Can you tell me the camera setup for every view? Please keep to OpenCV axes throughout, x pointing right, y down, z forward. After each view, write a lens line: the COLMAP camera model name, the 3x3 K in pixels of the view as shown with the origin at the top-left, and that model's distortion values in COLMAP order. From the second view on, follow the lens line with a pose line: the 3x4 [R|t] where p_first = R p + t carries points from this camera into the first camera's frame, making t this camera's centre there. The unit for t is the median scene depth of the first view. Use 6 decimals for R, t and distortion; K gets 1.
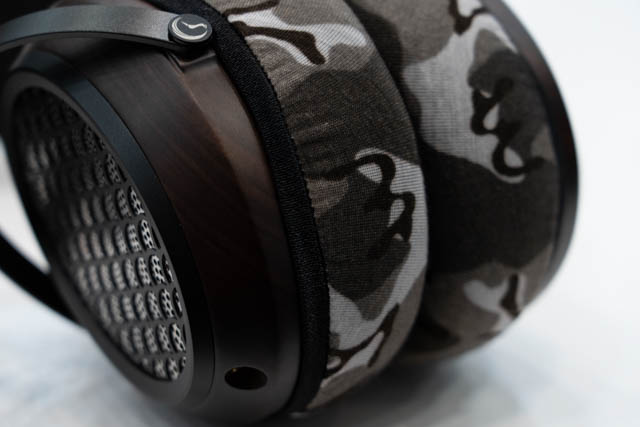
lens RADIAL K [[1938.6, 0, 300.9], [0, 1938.6, 221.0], [0, 0, 1]] dist [0.420027, 0.000000]
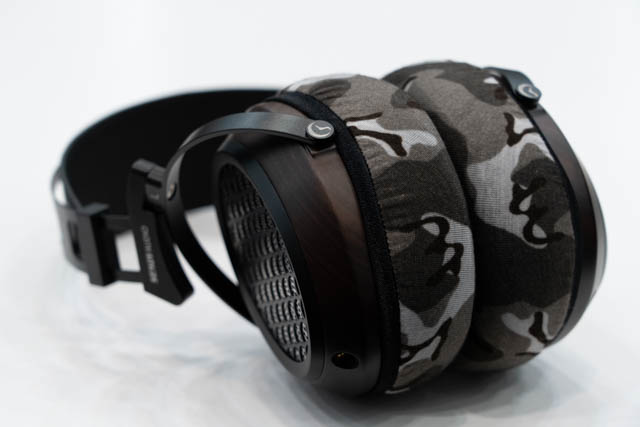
lens RADIAL K [[1938.6, 0, 320.9], [0, 1938.6, 214.5], [0, 0, 1]] dist [0.420027, 0.000000]
pose [[0.983817, 0.046639, -0.173002, 0.210879], [-0.054064, 0.997797, -0.038458, 0.026796], [0.170827, 0.047189, 0.984170, -0.503043]]
